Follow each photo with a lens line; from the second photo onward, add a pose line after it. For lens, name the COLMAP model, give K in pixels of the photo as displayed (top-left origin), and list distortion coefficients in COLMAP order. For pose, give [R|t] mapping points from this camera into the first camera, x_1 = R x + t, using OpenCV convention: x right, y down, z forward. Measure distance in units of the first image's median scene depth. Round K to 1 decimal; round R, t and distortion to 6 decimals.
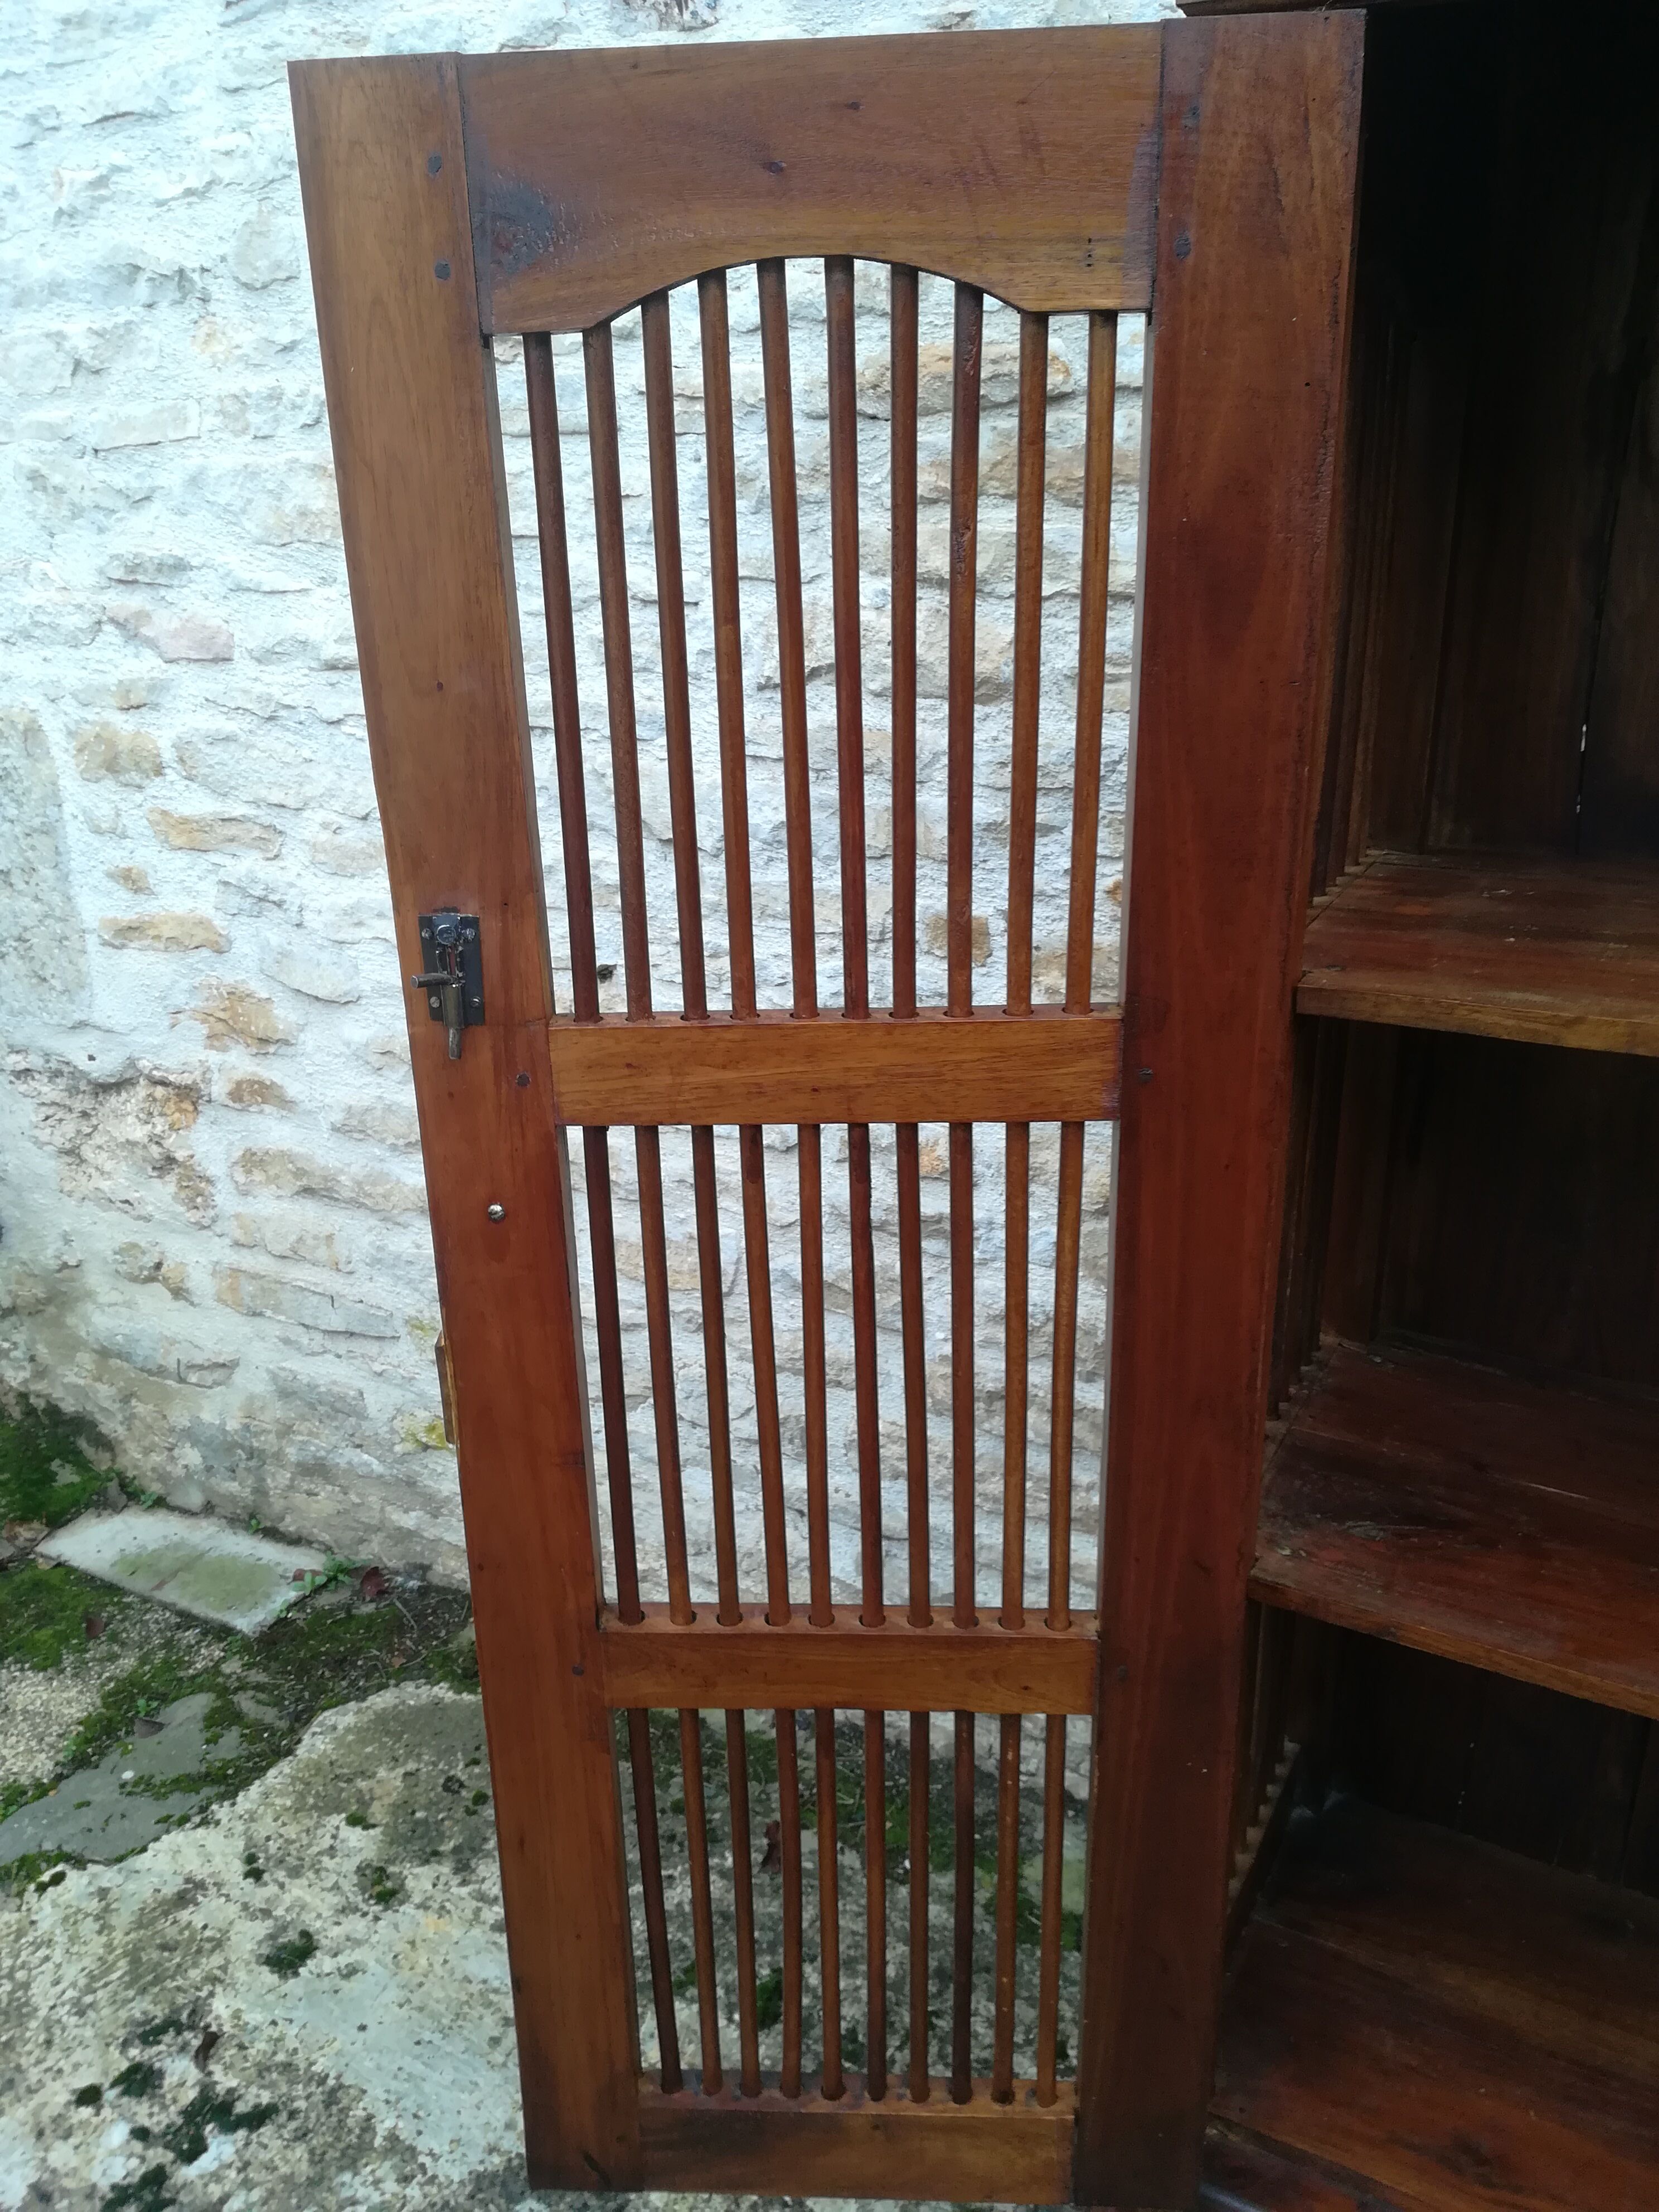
lens RADIAL K [[1706.0, 0, 838.3], [0, 1706.0, 1120.4], [0, 0, 1]] dist [0.047672, -0.064761]
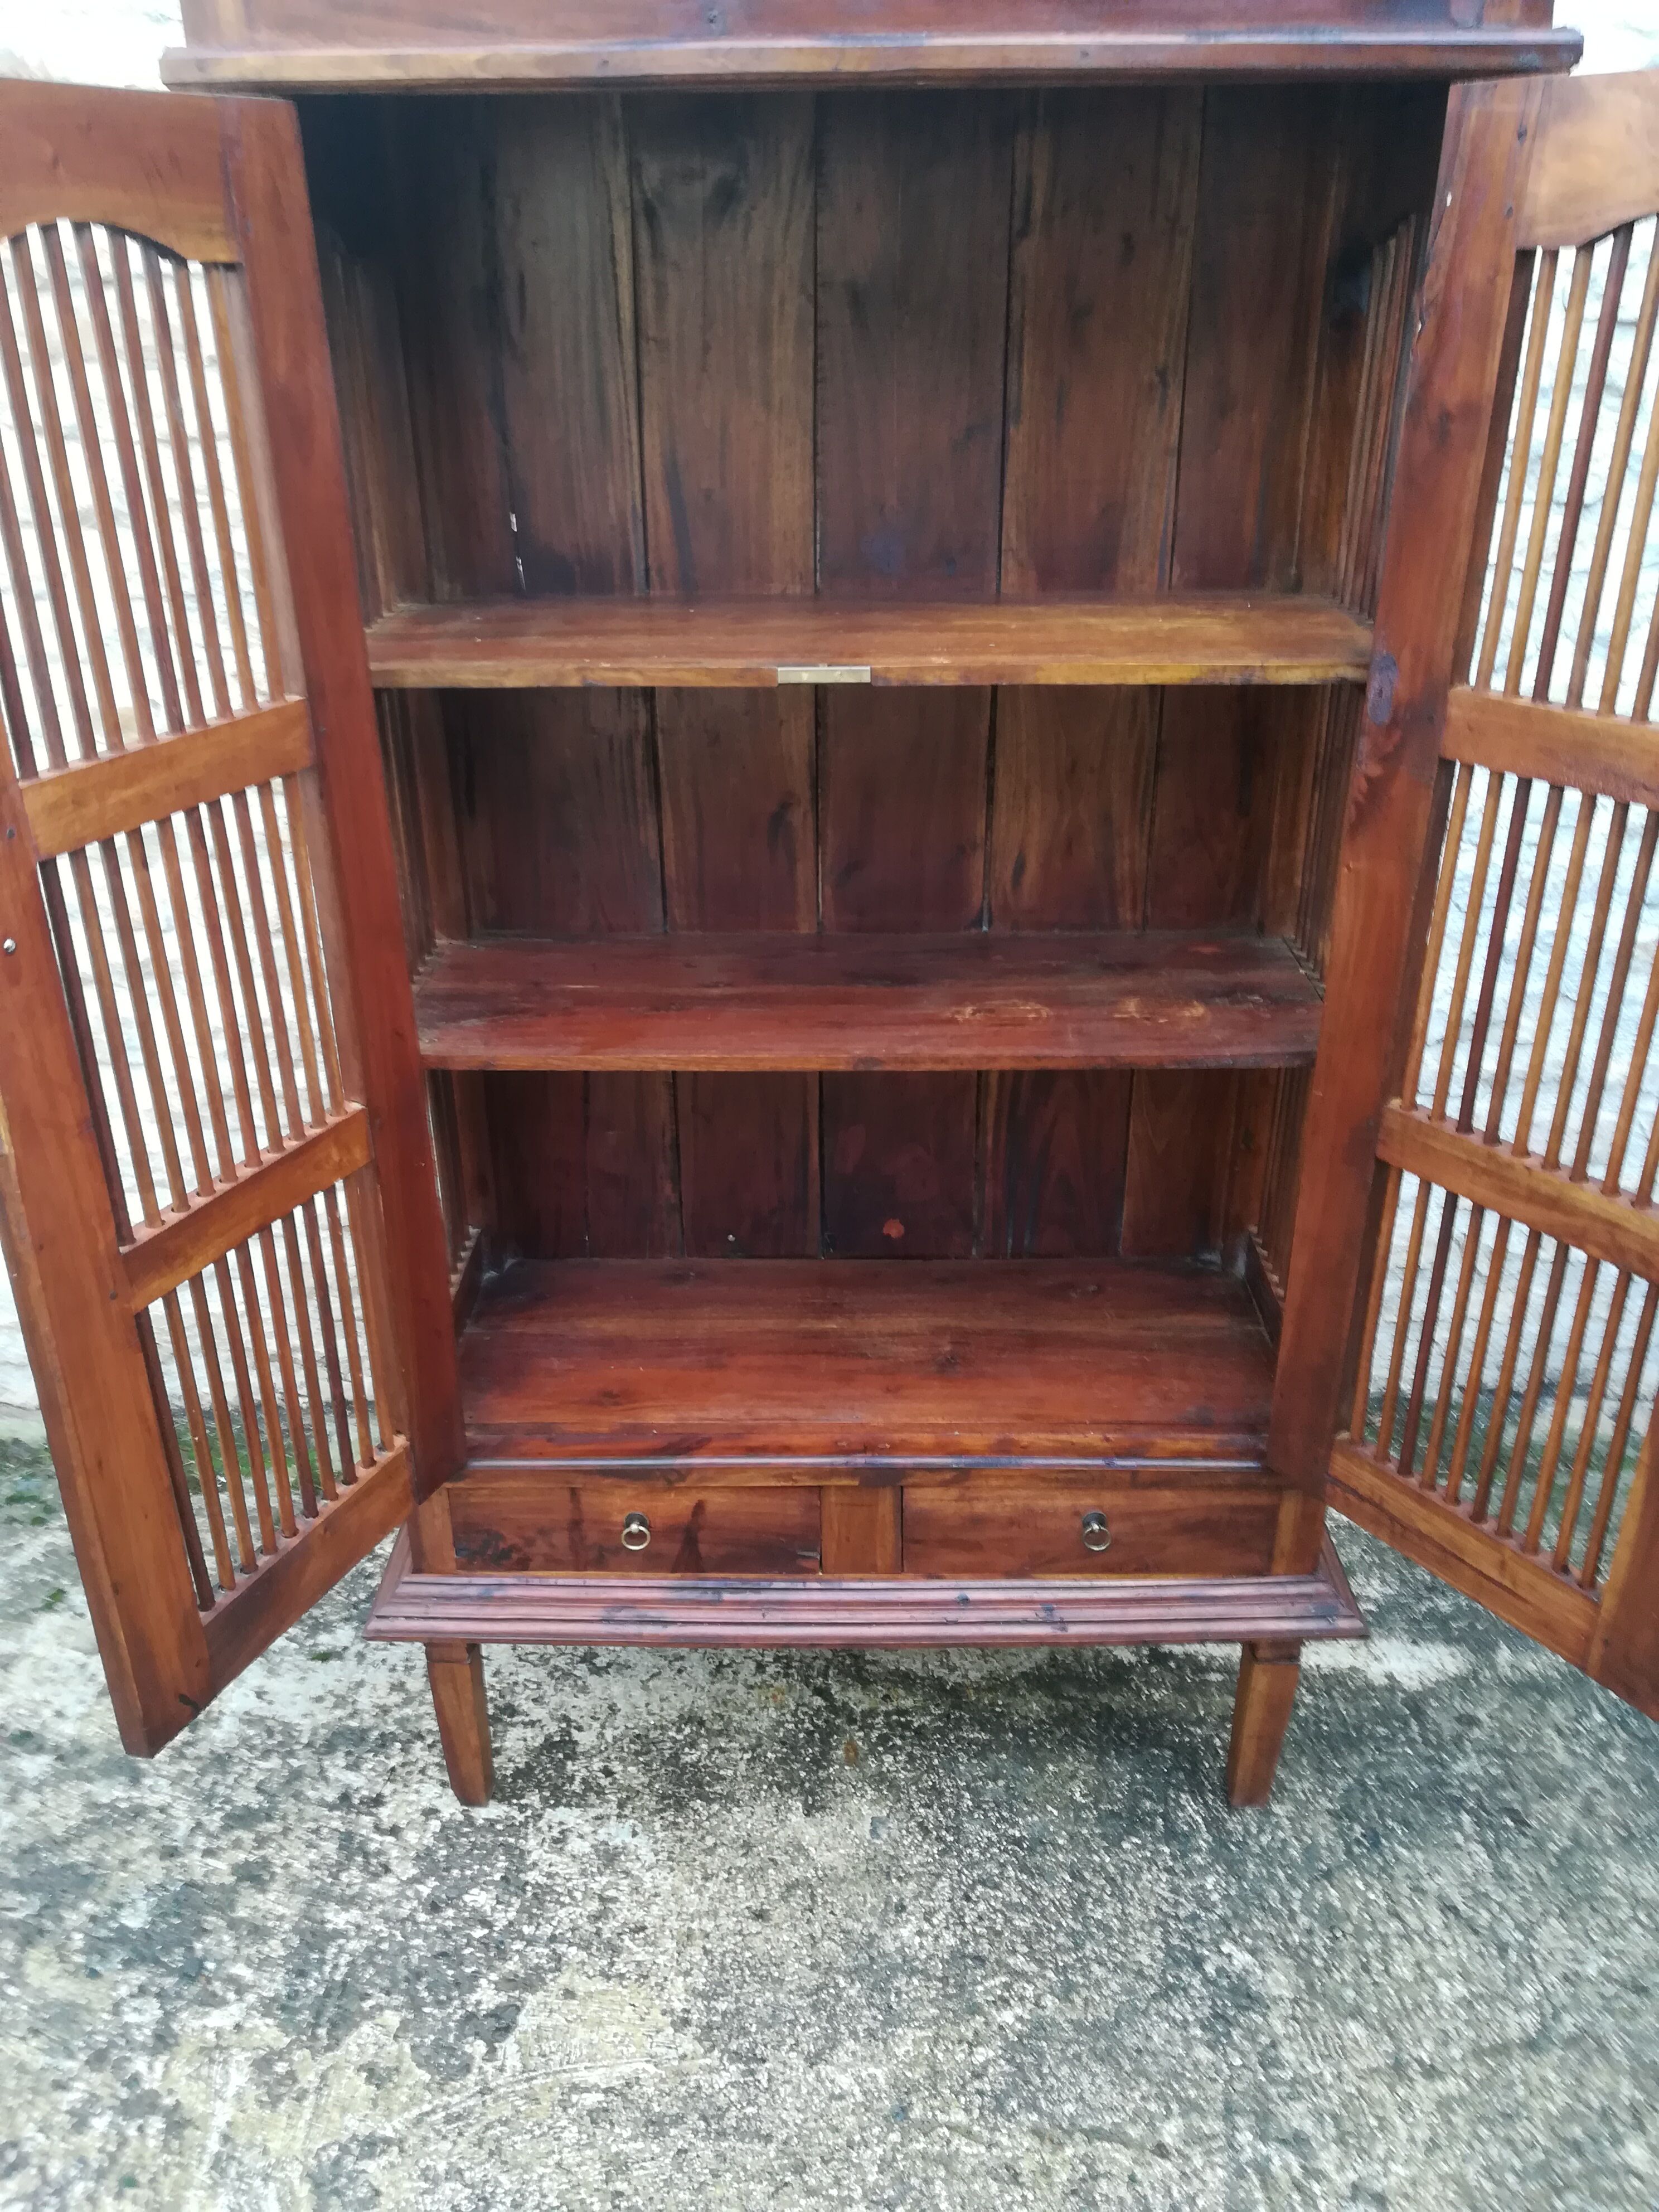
lens RADIAL K [[1706.0, 0, 804.2], [0, 1706.0, 1113.5], [0, 0, 1]] dist [0.047672, -0.064761]
pose [[0.886999, -0.194684, 0.418726, -0.108230], [0.162515, 0.980379, 0.111562, 0.188177], [-0.432229, -0.030907, 0.901234, -0.592451]]
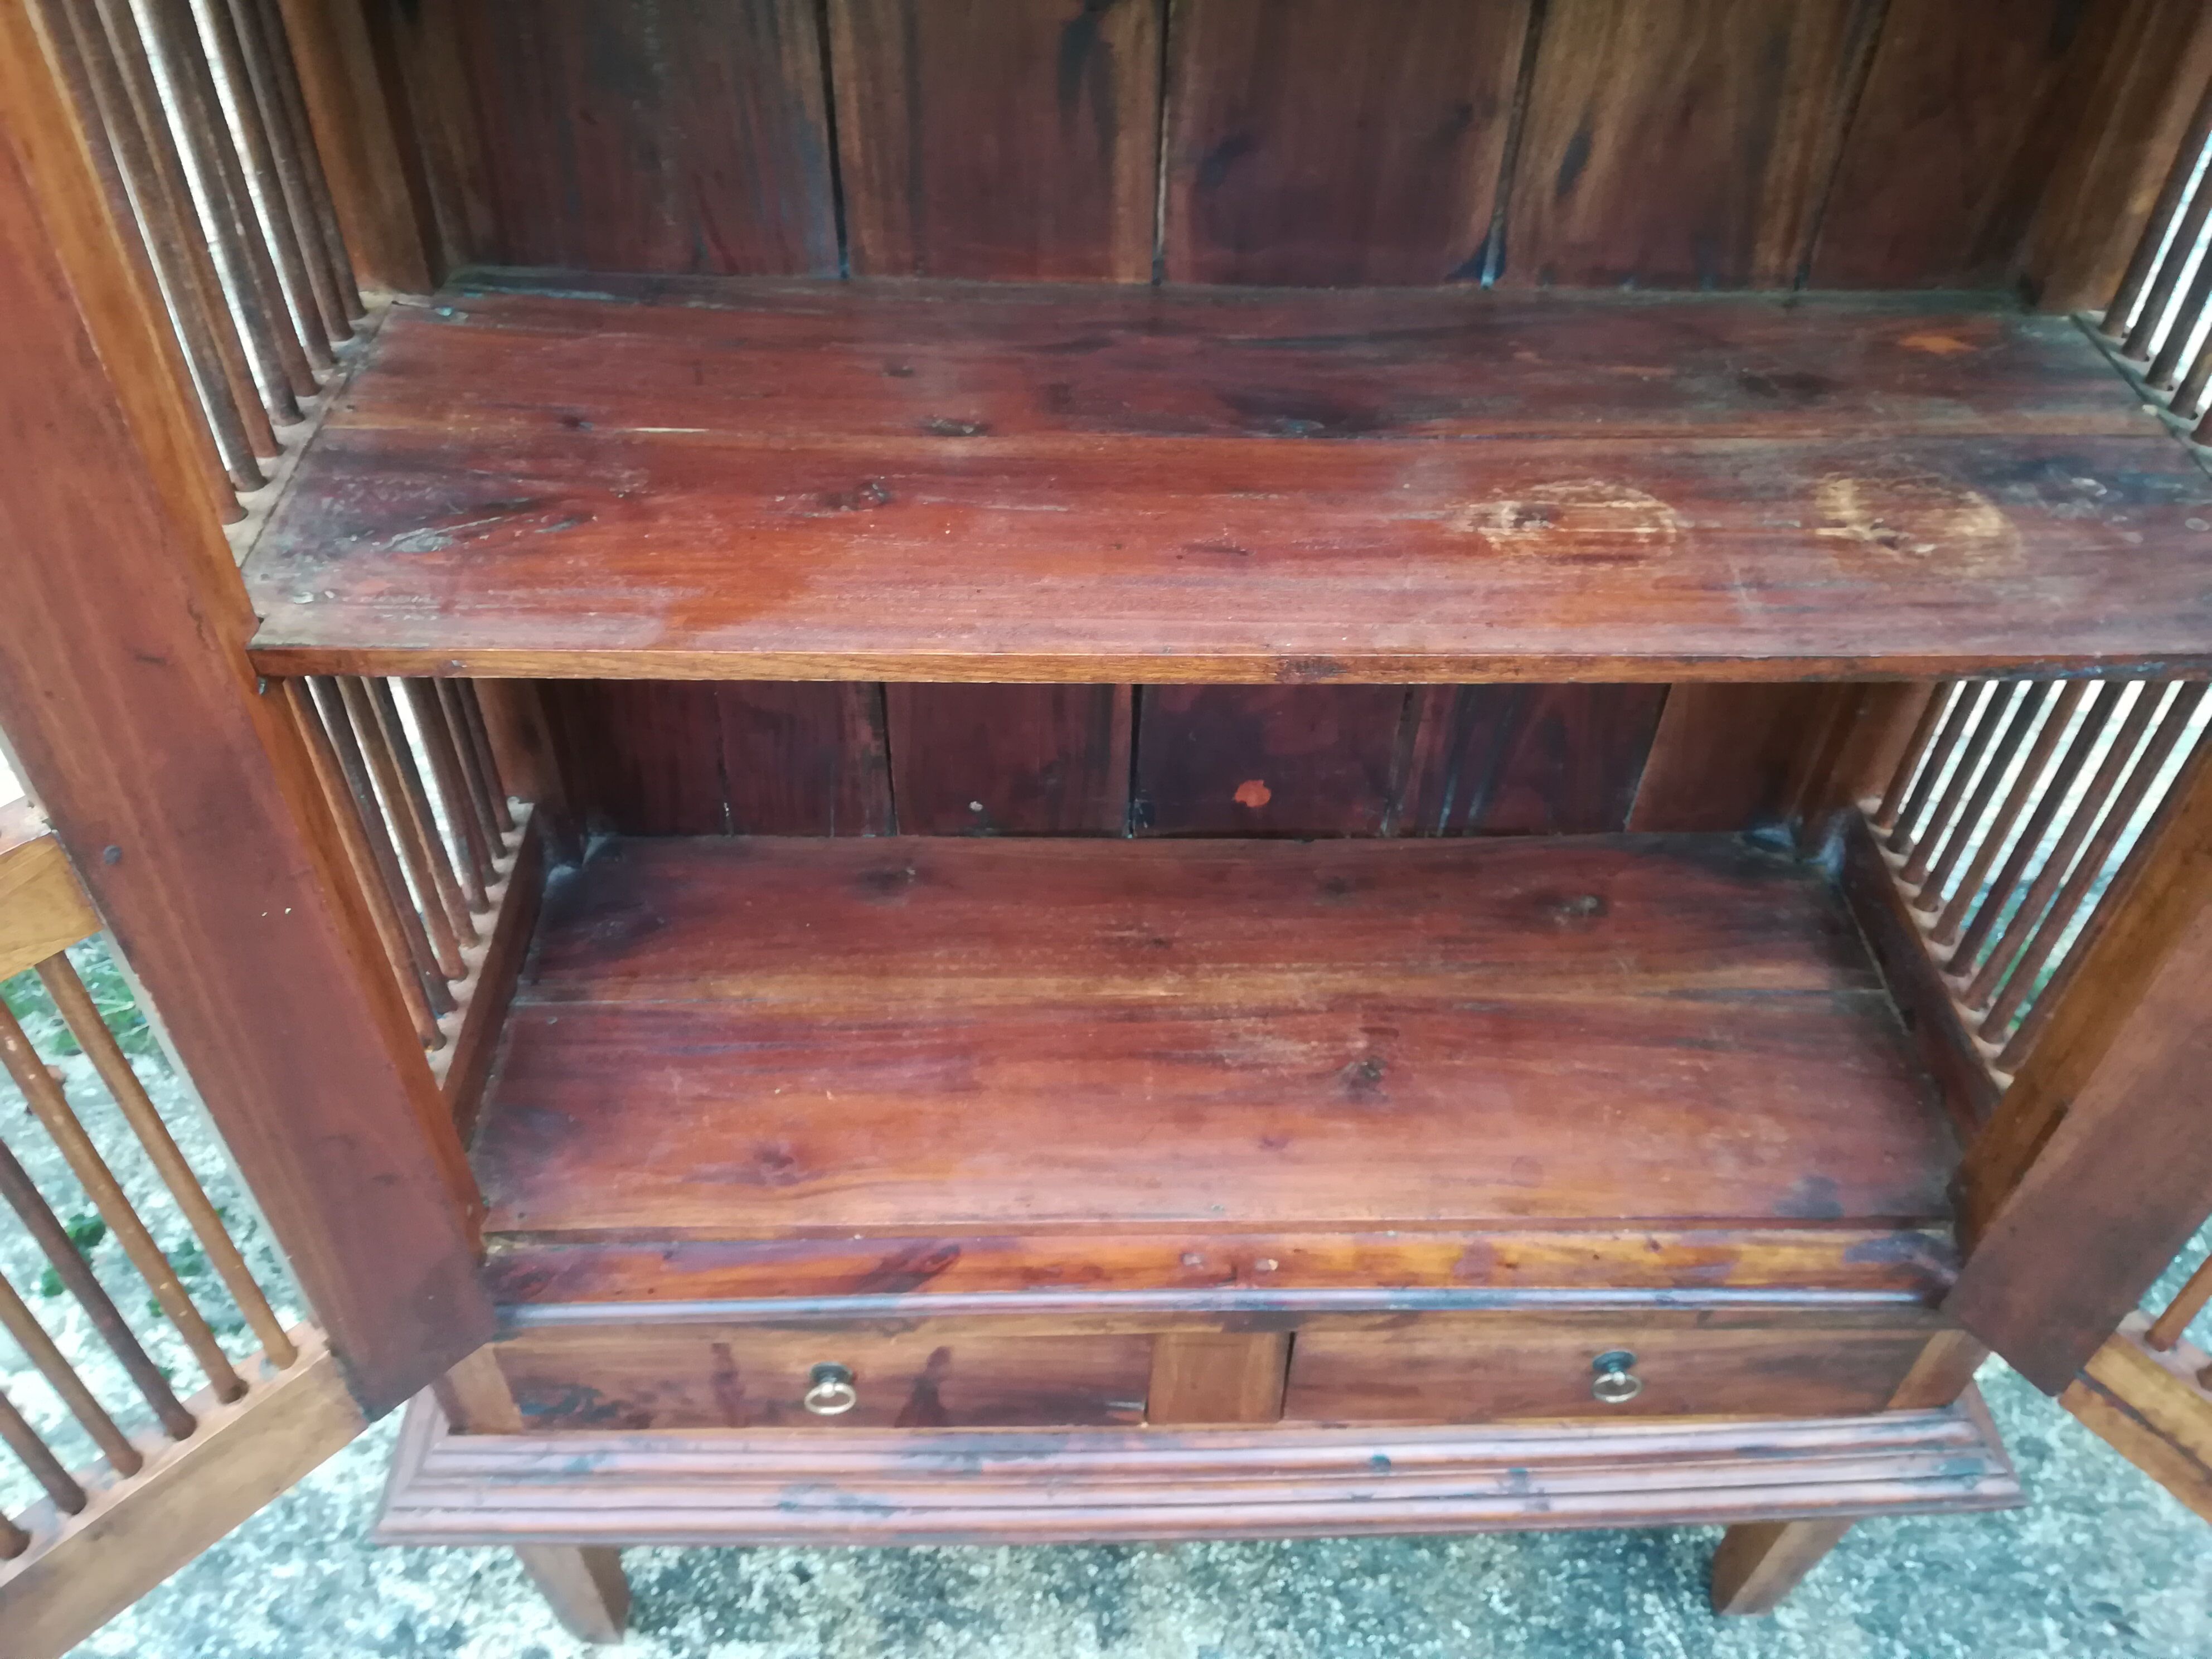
lens RADIAL K [[1706.0, 0, 1100.9], [0, 1706.0, 842.0], [0, 0, 1]] dist [0.047672, -0.064761]
pose [[0.862794, -0.321335, 0.390296, 0.224622], [0.145315, 0.897063, 0.417327, 0.087530], [-0.484222, -0.303351, 0.820675, 0.210378]]
